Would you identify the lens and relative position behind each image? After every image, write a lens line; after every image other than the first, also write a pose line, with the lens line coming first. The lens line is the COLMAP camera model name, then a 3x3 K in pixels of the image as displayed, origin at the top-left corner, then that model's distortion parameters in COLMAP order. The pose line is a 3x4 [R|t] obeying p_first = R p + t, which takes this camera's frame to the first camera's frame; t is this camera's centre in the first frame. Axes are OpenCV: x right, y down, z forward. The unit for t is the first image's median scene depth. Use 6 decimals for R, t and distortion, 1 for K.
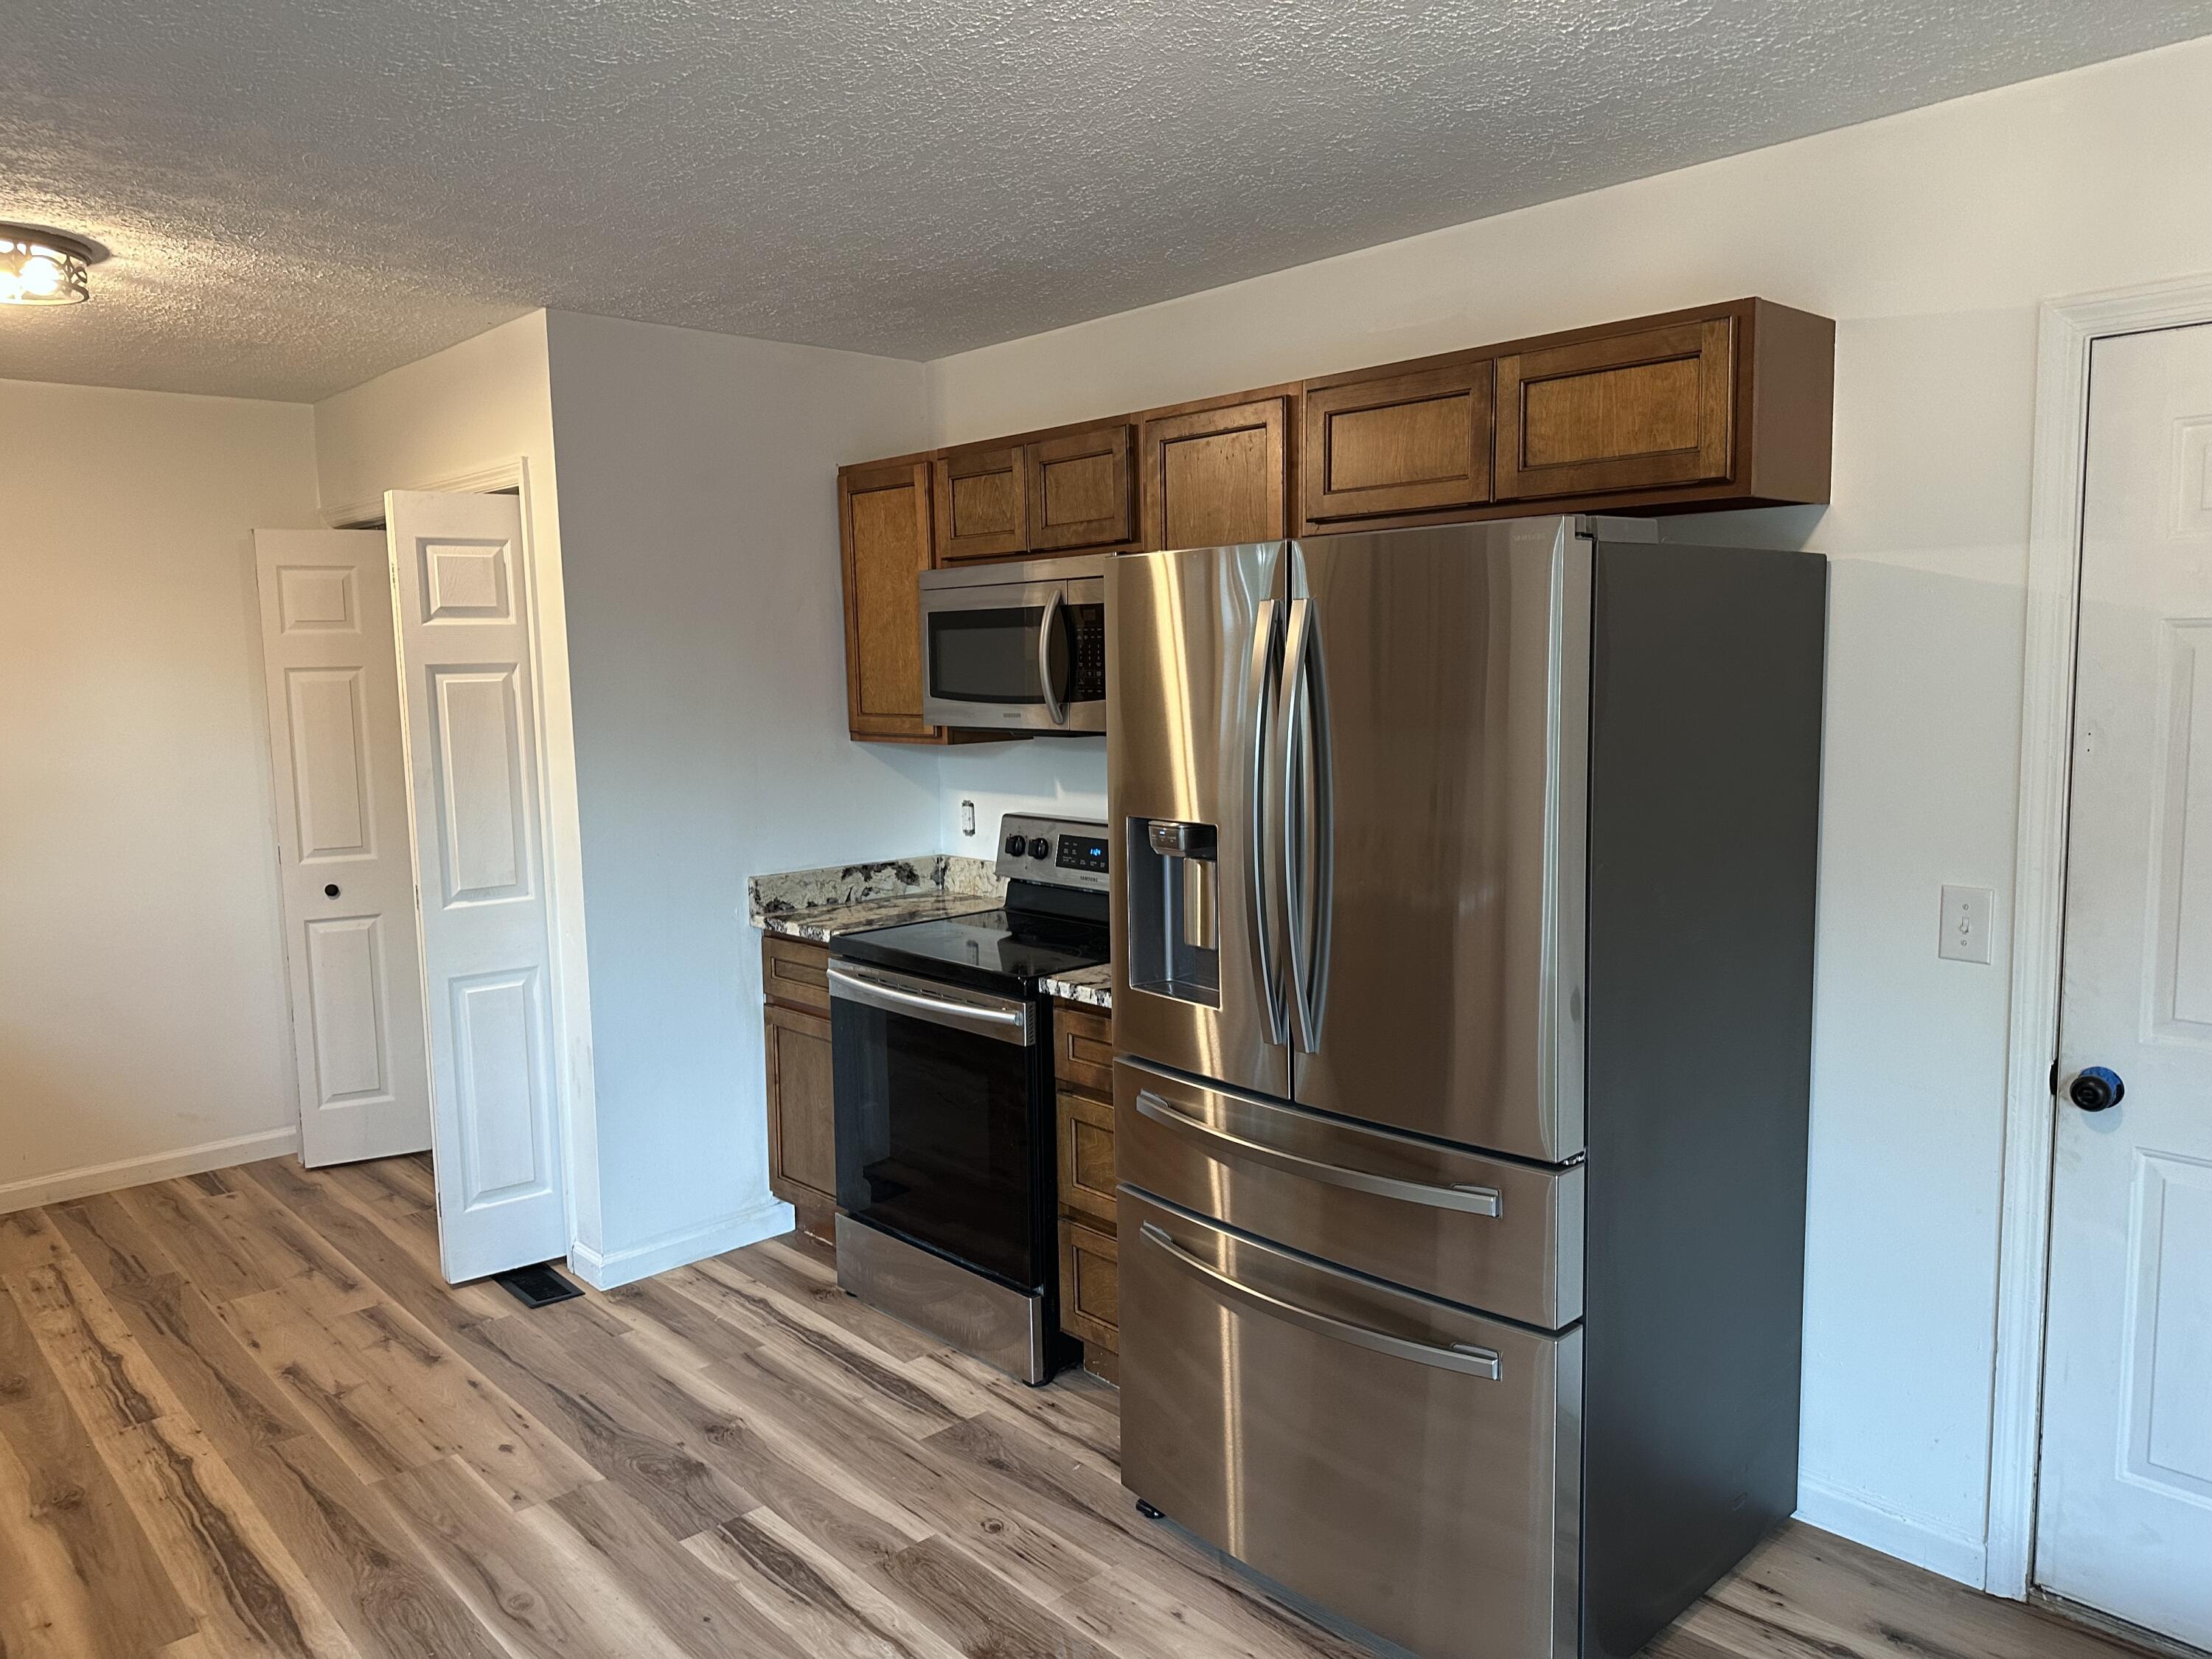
lens RADIAL K [[1571.4, 0, 1112.4], [0, 1571.4, 821.1], [0, 0, 1]] dist [0.024394, -0.035031]
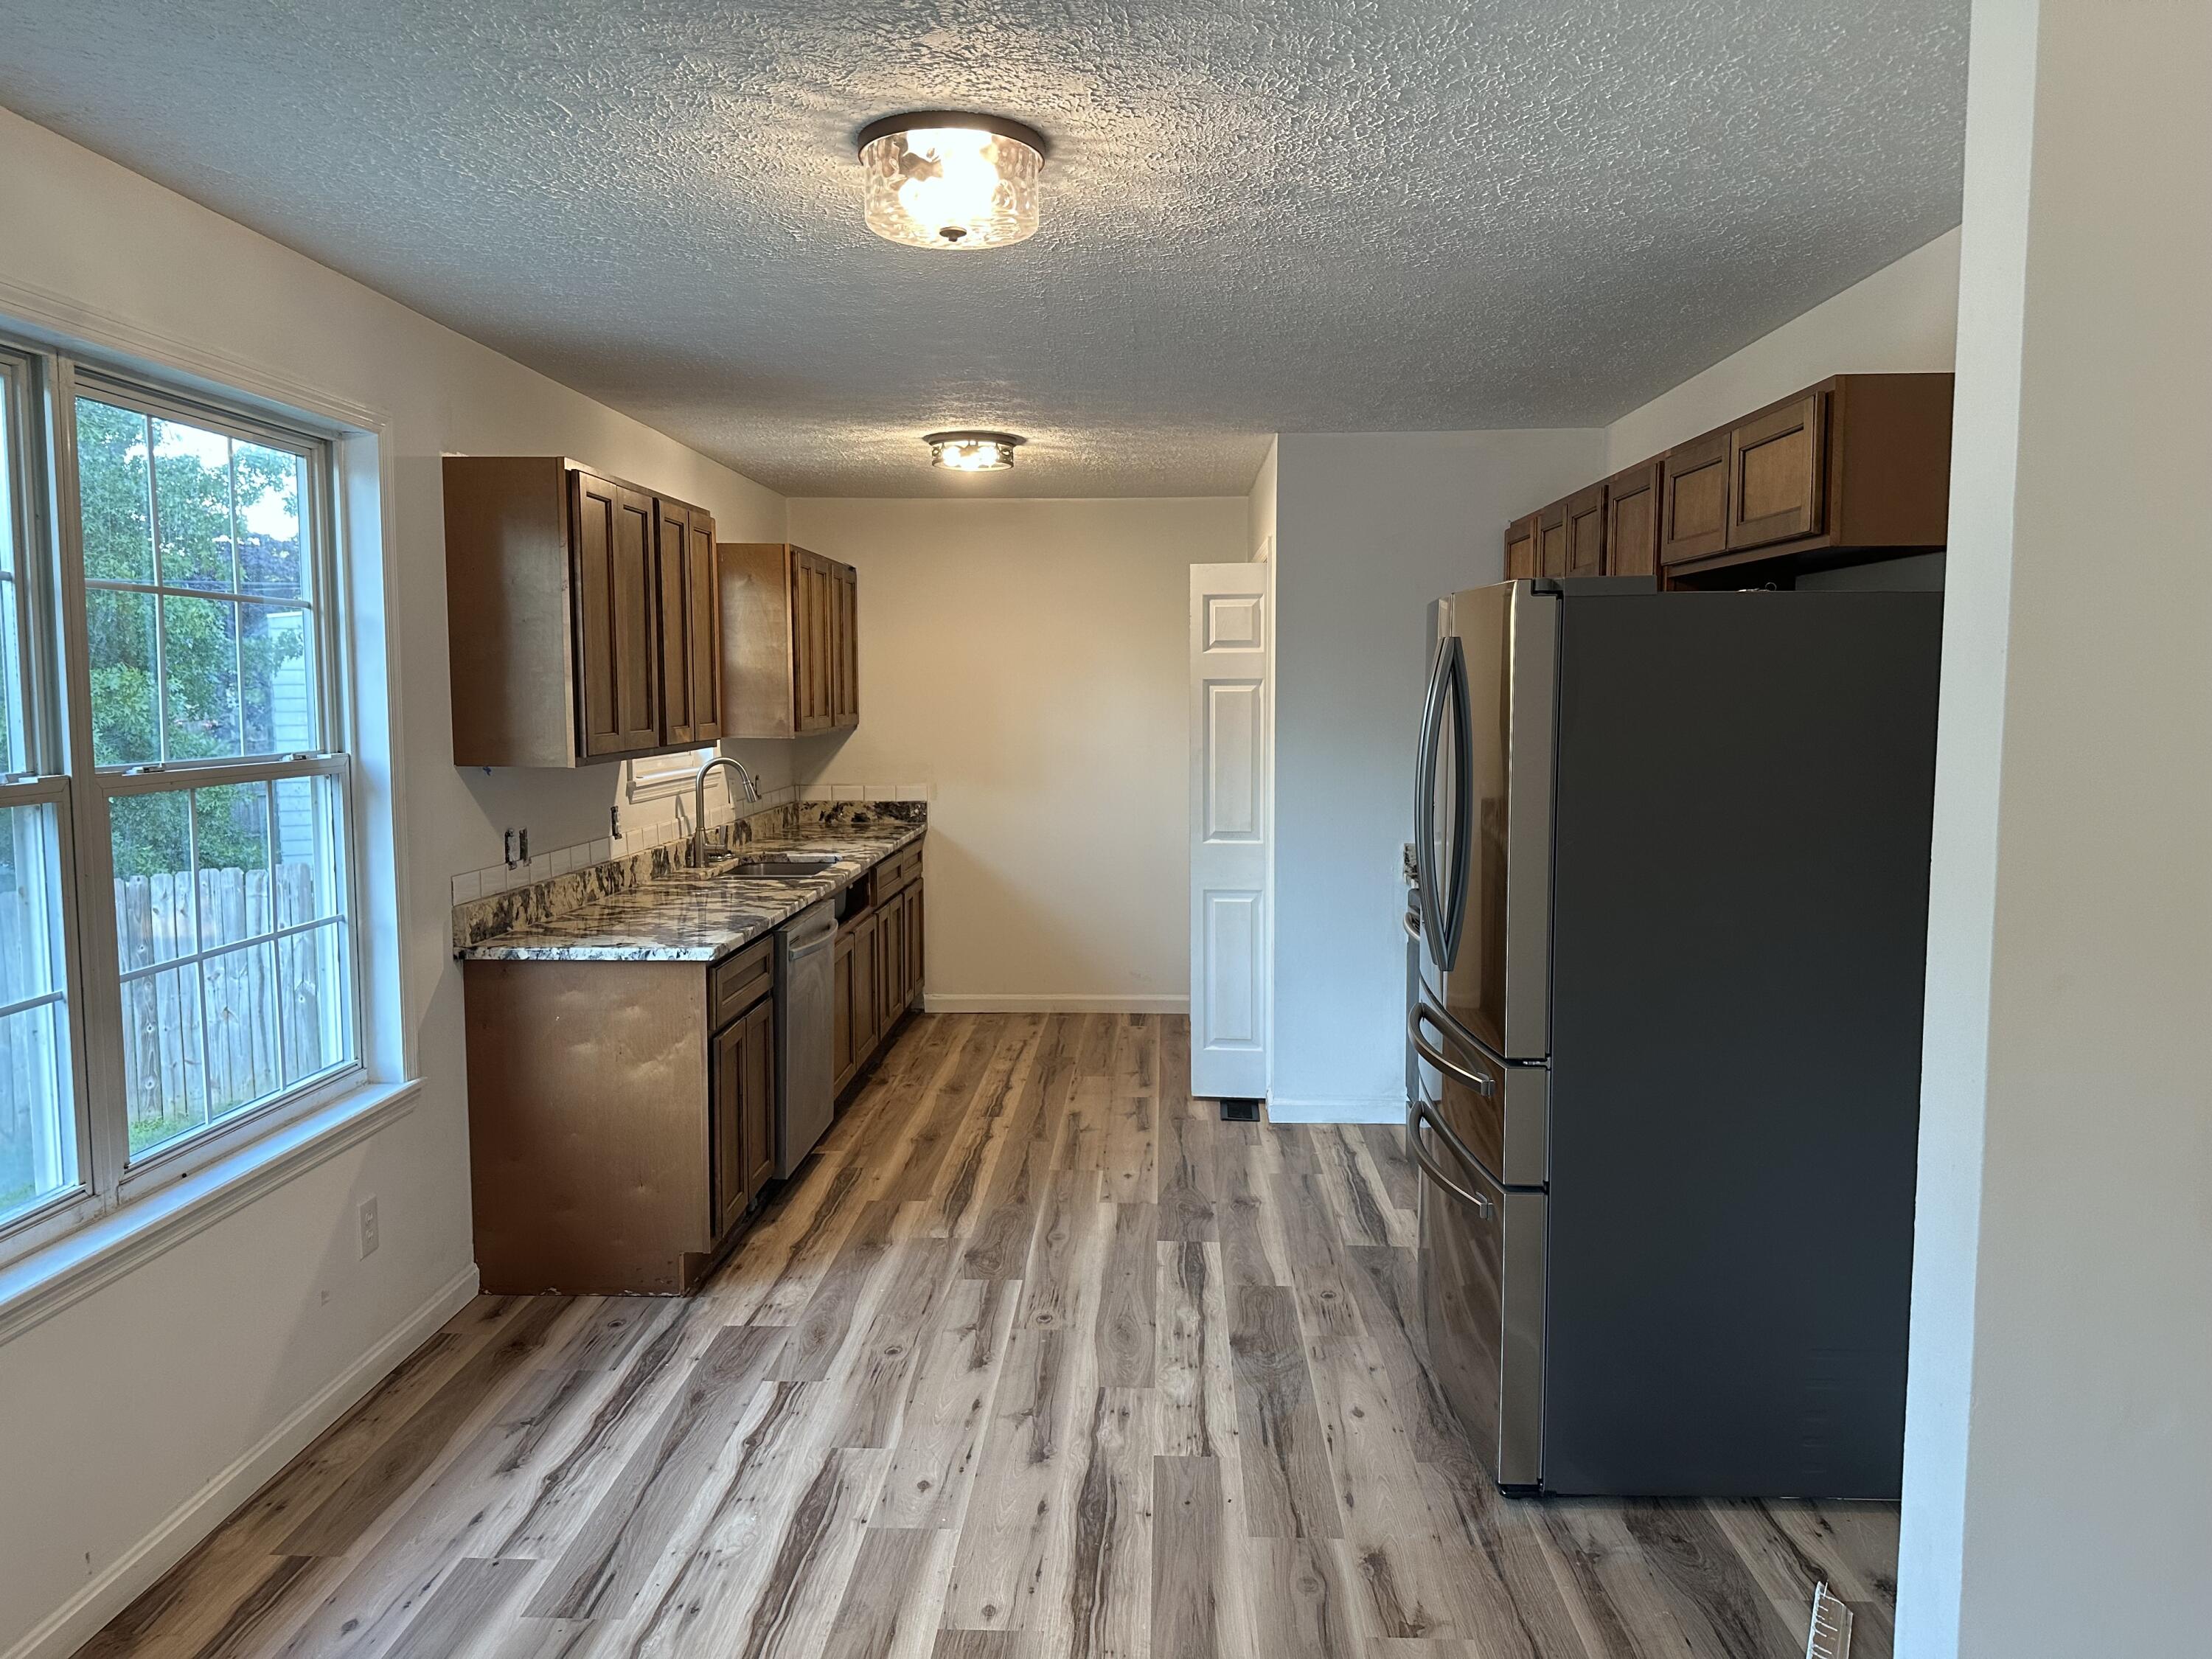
lens RADIAL K [[1571.4, 0, 1121.7], [0, 1571.4, 827.8], [0, 0, 1]] dist [0.024394, -0.035031]
pose [[0.706185, 0.082037, -0.703259, 0.670818], [-0.087751, 0.995748, 0.028041, 0.007877], [0.702569, 0.041909, 0.710381, -0.130879]]
